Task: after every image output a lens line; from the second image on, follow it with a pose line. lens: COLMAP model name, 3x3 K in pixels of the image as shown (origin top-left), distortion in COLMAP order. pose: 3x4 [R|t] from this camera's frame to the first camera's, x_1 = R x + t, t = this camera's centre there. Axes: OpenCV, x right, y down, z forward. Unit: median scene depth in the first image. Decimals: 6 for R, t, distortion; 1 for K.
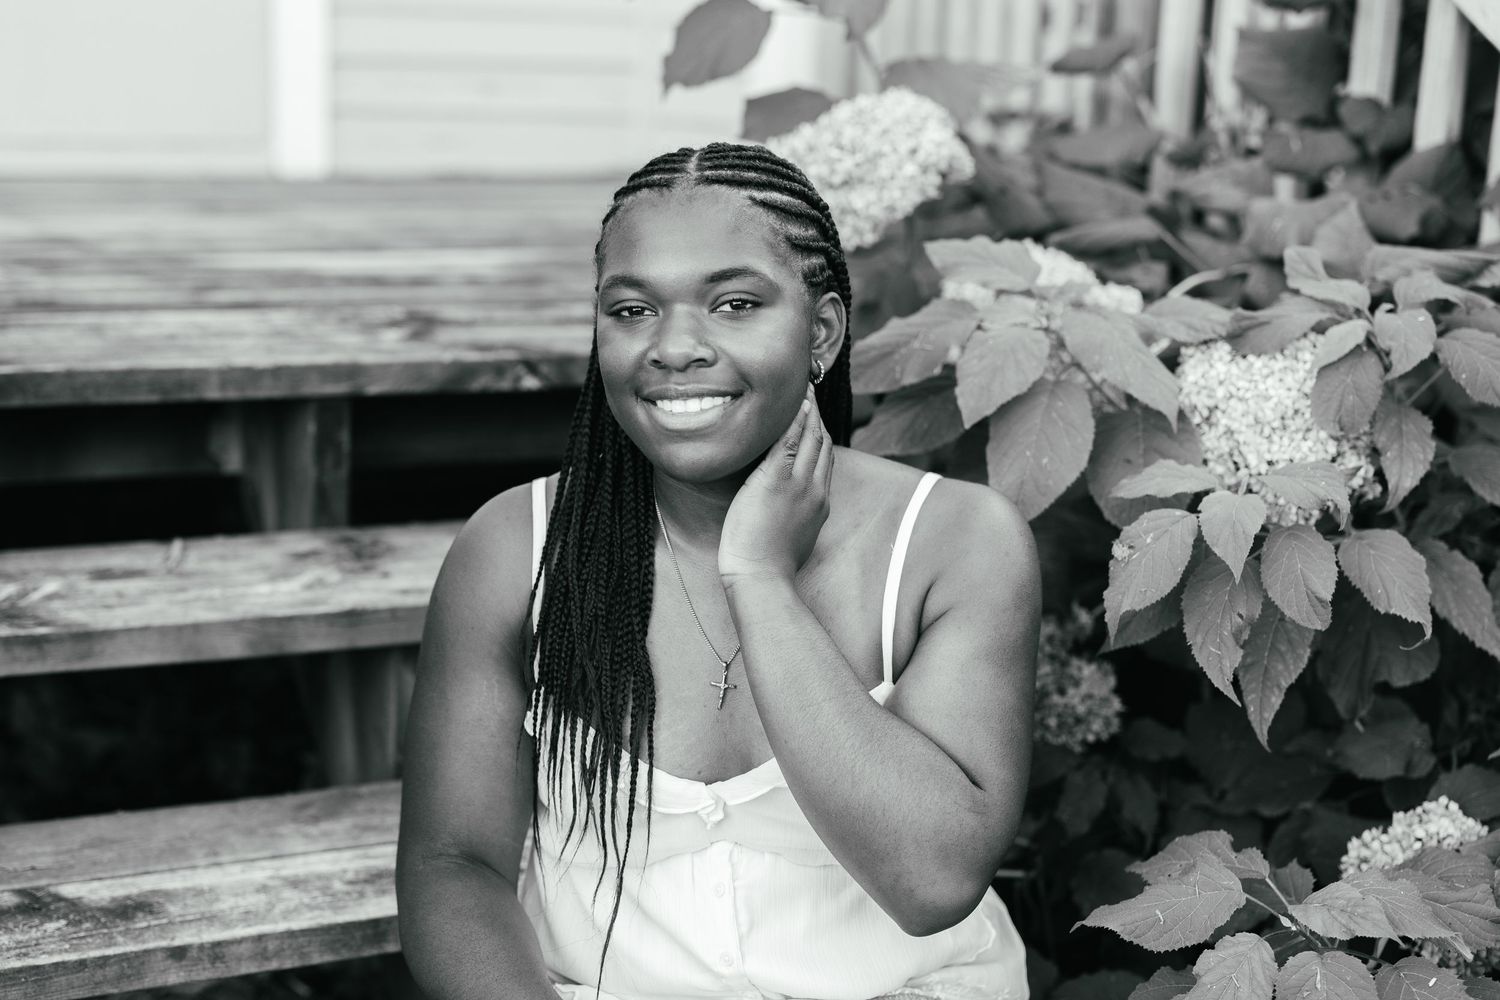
lens RADIAL K [[2143.0, 0, 750.0], [0, 2143.0, 500.0], [0, 0, 1]] dist [0.091156, -0.033621]
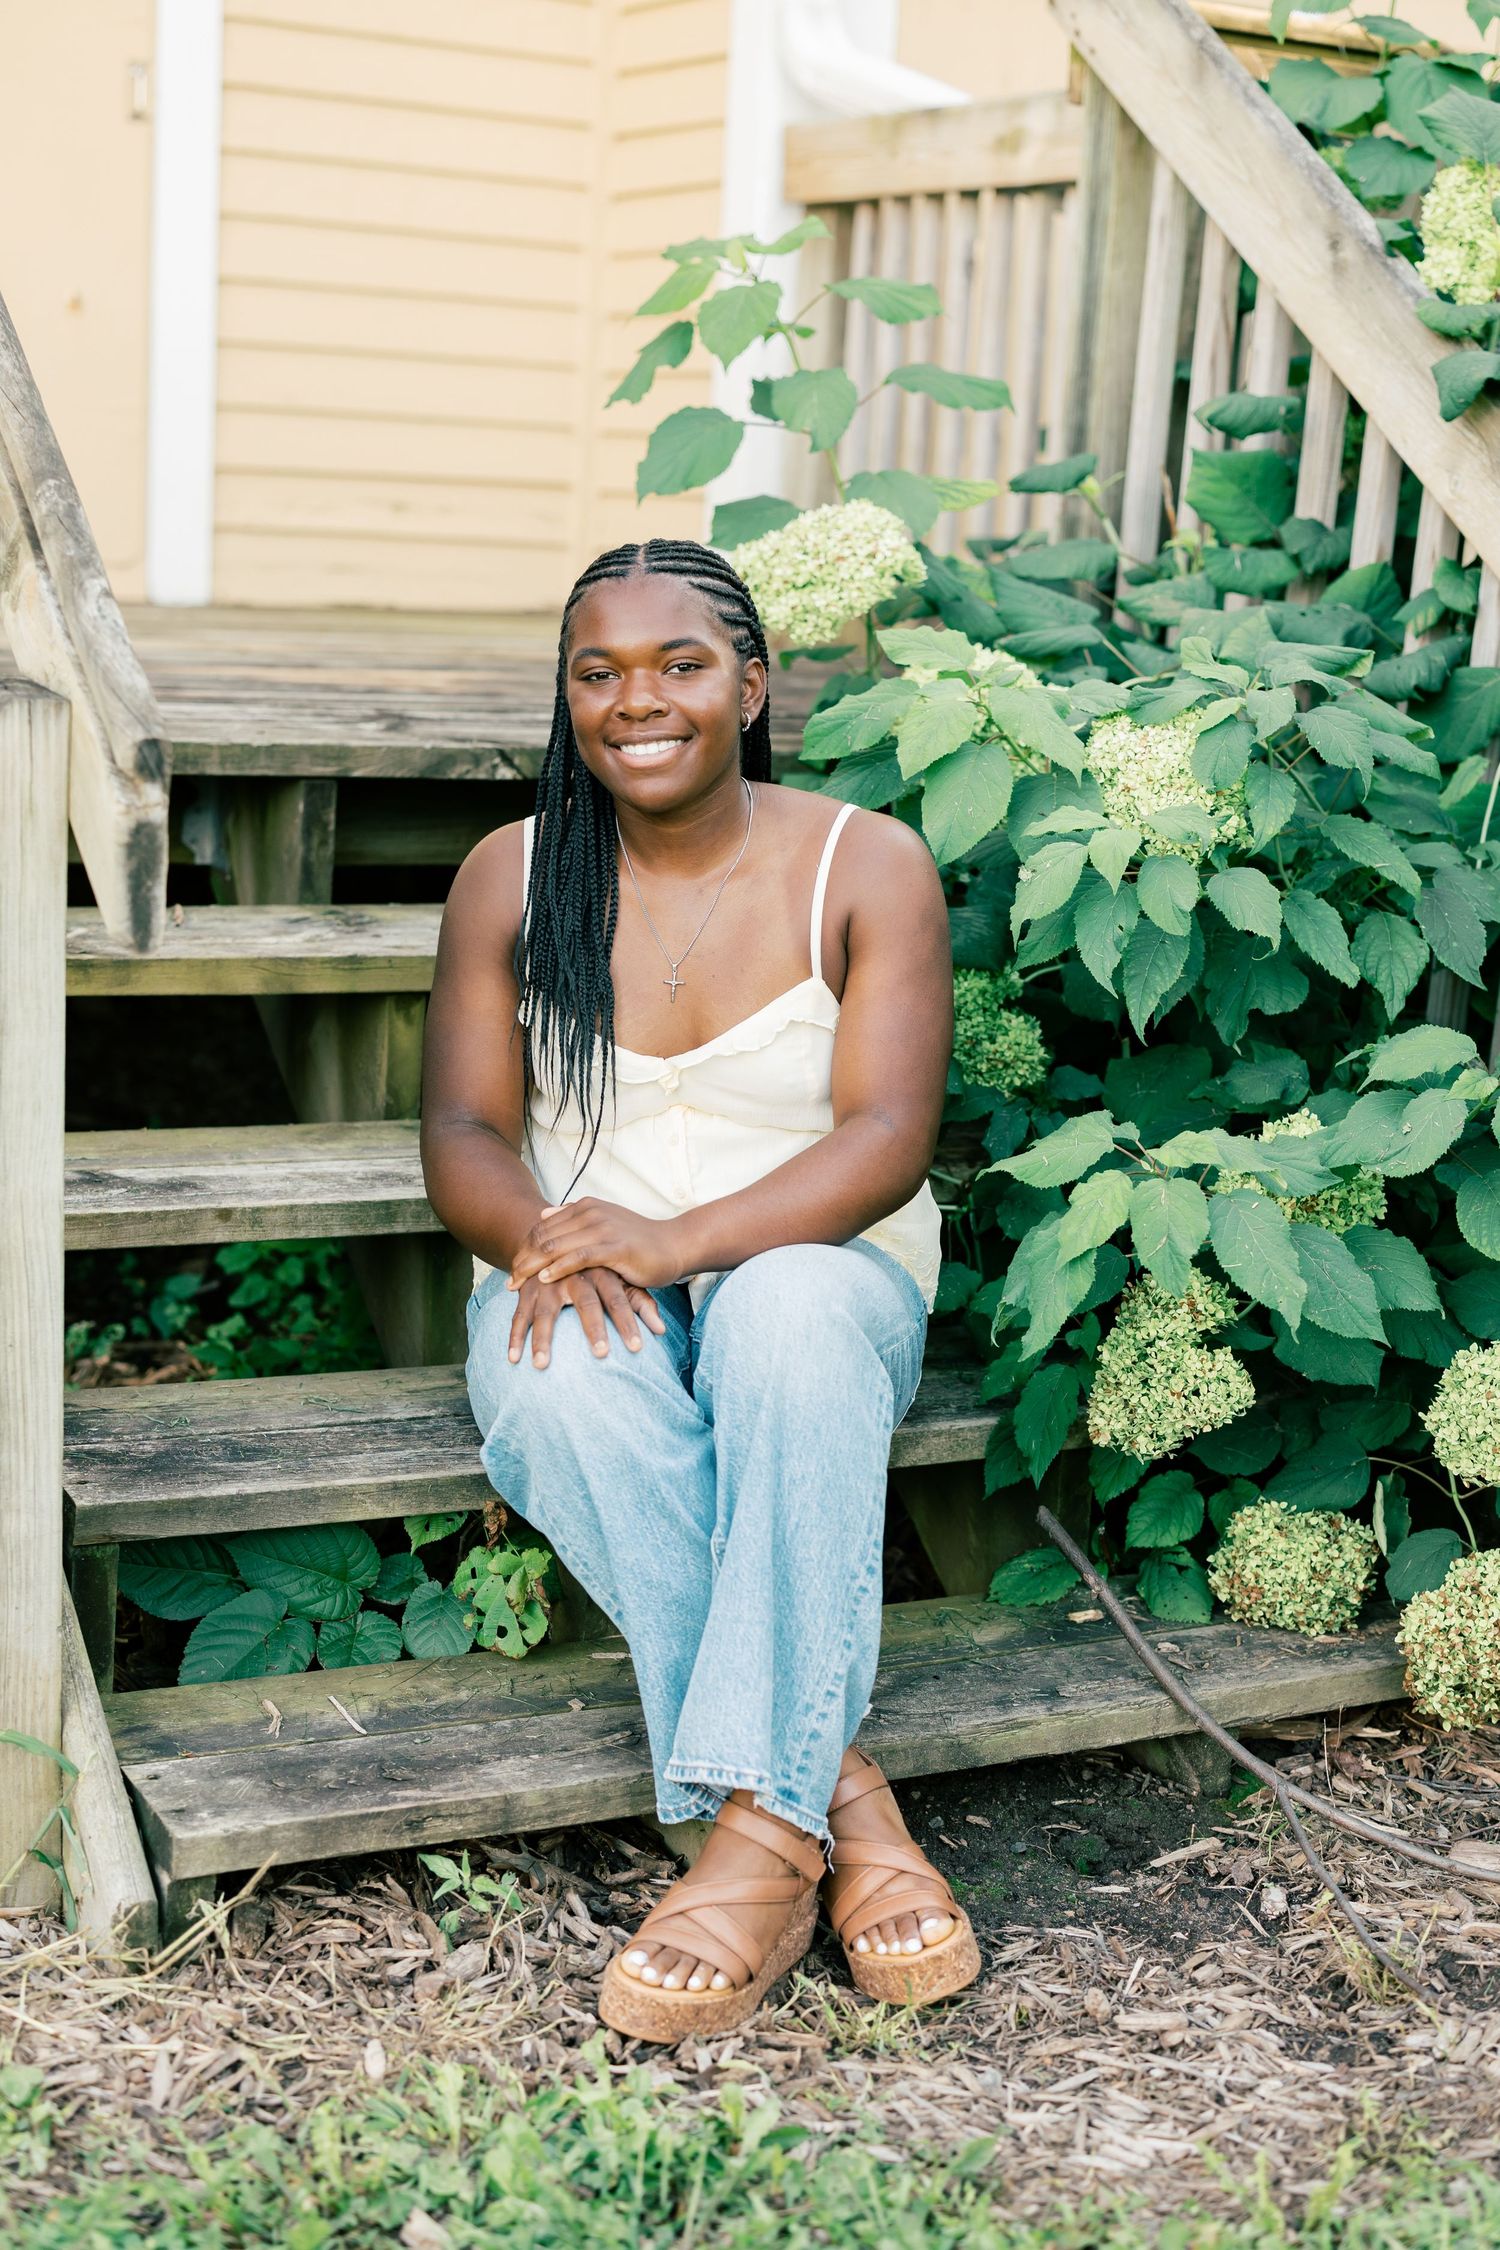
lens RADIAL K [[3240.5, 0, 750.0], [0, 3240.5, 1125.0], [0, 0, 1]] dist [0.148469, 0.035600]
pose [[0.999575, 0.019007, 0.022093, -0.018233], [-0.018721, 0.999739, -0.013071, 0.168636], [-0.022336, 0.012652, 0.999670, -0.727524]]
